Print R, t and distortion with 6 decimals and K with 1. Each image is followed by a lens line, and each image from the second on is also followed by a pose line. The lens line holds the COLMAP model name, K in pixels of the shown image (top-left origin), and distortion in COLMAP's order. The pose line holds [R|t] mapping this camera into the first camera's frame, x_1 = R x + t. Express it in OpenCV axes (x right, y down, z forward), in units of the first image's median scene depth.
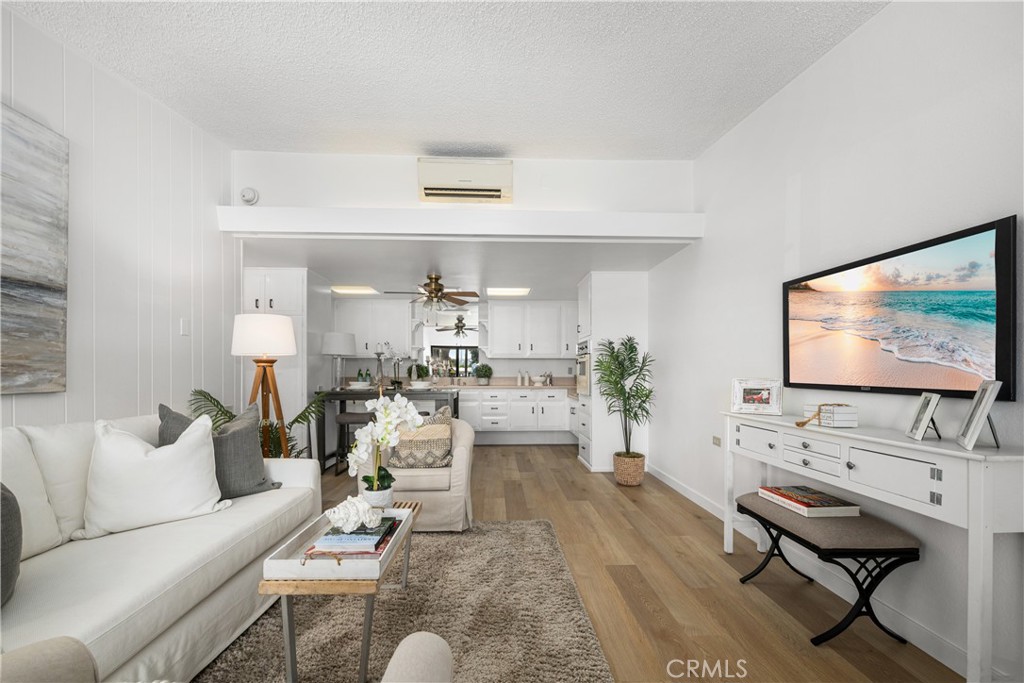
lens RADIAL K [[409.7, 0, 513.7], [0, 409.7, 369.4], [0, 0, 1]] dist [-0.001841, 0.000279]
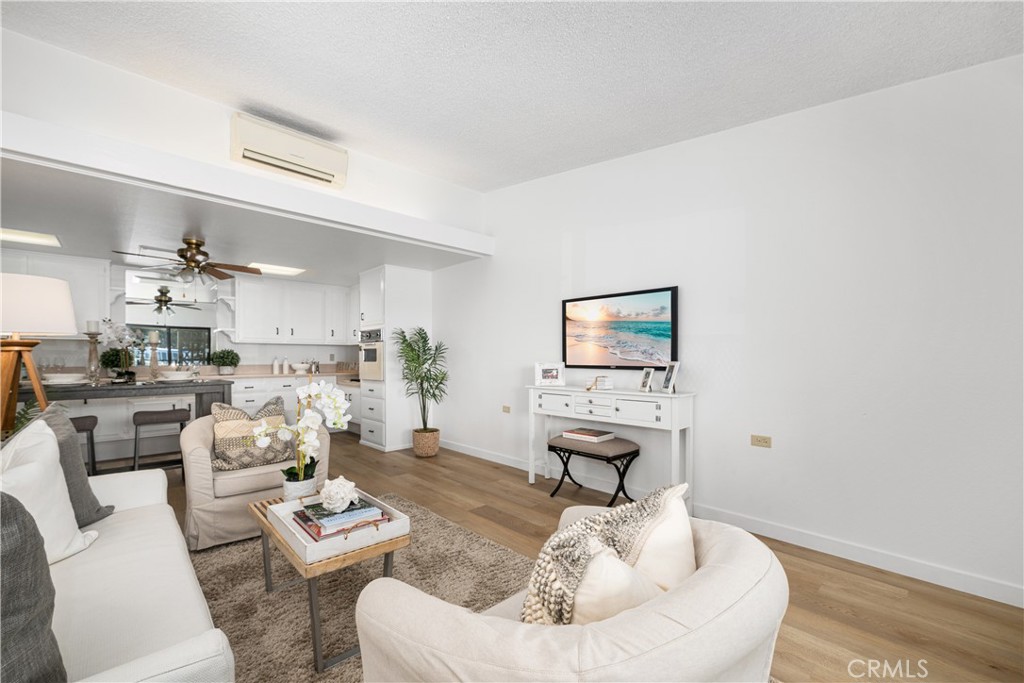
lens RADIAL K [[409.7, 0, 514.9], [0, 409.7, 354.9], [0, 0, 1]] dist [-0.001841, 0.000279]
pose [[0.756533, 0.003437, 0.653946, -0.344839], [-0.001102, 0.999991, -0.003981, 0.000642], [-0.653954, 0.002291, 0.756531, -0.037946]]
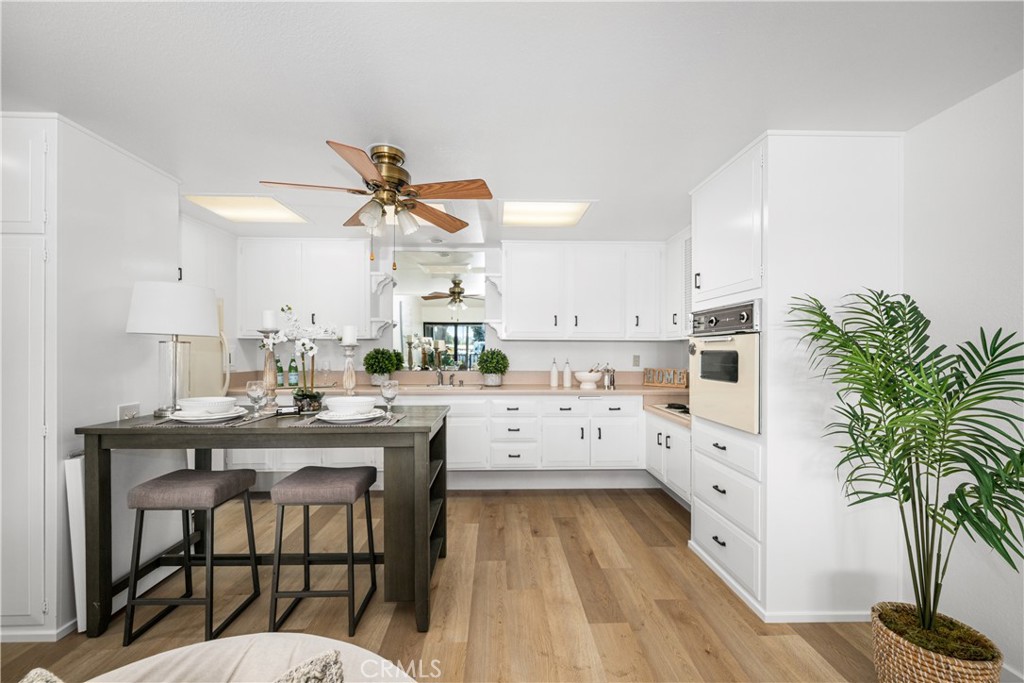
lens RADIAL K [[409.7, 0, 508.6], [0, 409.7, 352.9], [0, 0, 1]] dist [-0.001841, 0.000279]
pose [[0.999877, 0.003366, -0.015319, -0.083564], [-0.003155, 0.999900, 0.013804, -0.032640], [0.015364, -0.013754, 0.999787, 0.802947]]
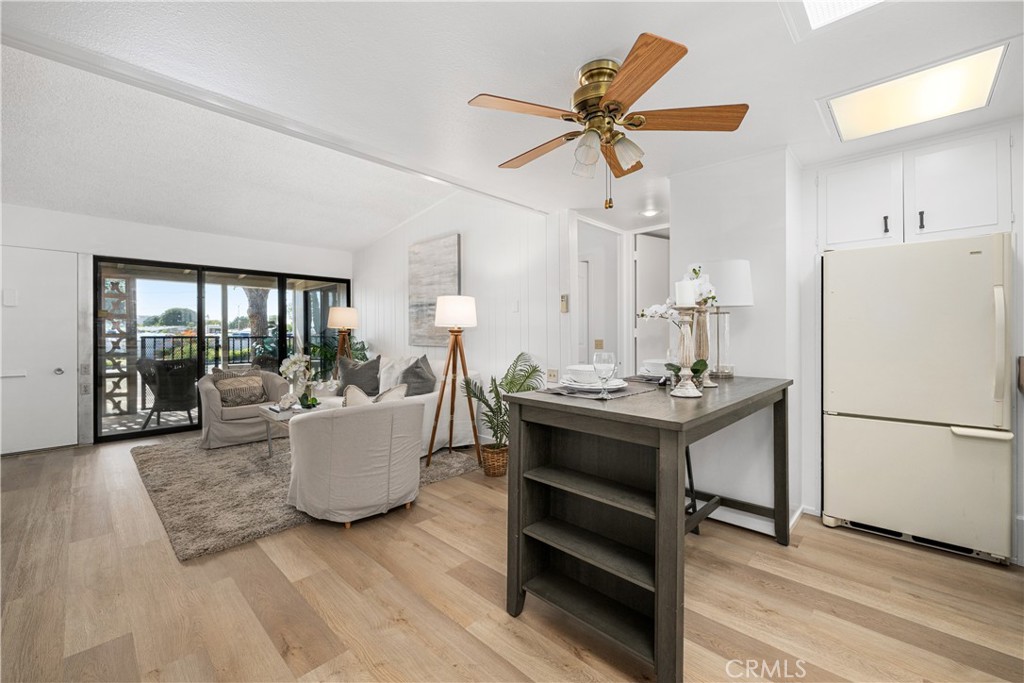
lens RADIAL K [[409.7, 0, 518.4], [0, 409.7, 332.3], [0, 0, 1]] dist [-0.001841, 0.000279]
pose [[-0.714764, 0.000636, -0.699366, 0.144775], [0.008388, 0.999935, -0.007663, -0.003091], [0.699316, -0.011343, -0.714723, 1.687113]]
